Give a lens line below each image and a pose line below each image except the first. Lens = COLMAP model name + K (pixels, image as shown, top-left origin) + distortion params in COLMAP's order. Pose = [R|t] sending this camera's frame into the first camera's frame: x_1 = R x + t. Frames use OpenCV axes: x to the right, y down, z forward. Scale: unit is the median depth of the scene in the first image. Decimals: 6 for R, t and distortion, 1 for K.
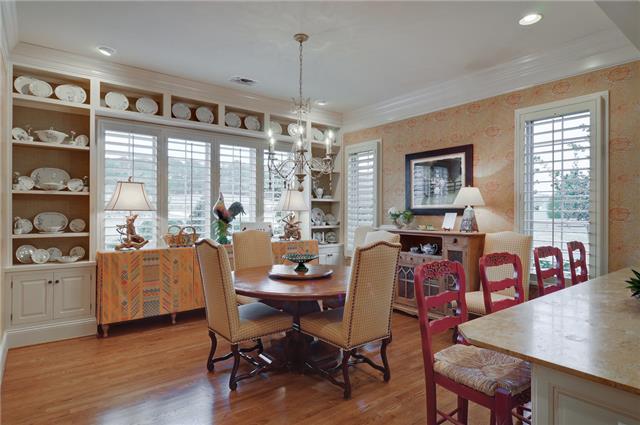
lens RADIAL K [[364.0, 0, 319.1], [0, 364.0, 212.6], [0, 0, 1]] dist [-0.007244, -0.000944]
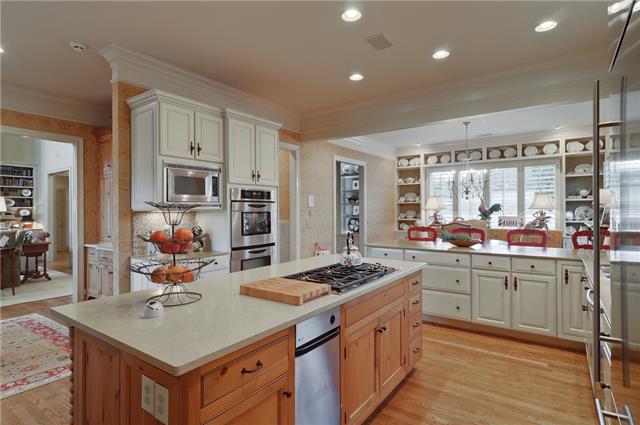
lens RADIAL K [[340.4, 0, 319.5], [0, 340.4, 210.9], [0, 0, 1]] dist [-0.000245, -0.000006]
pose [[0.290241, -0.002267, -0.956951, 1.304338], [0.007210, 0.999974, -0.000182, -0.001281], [0.956926, -0.006847, 0.290250, -0.280755]]
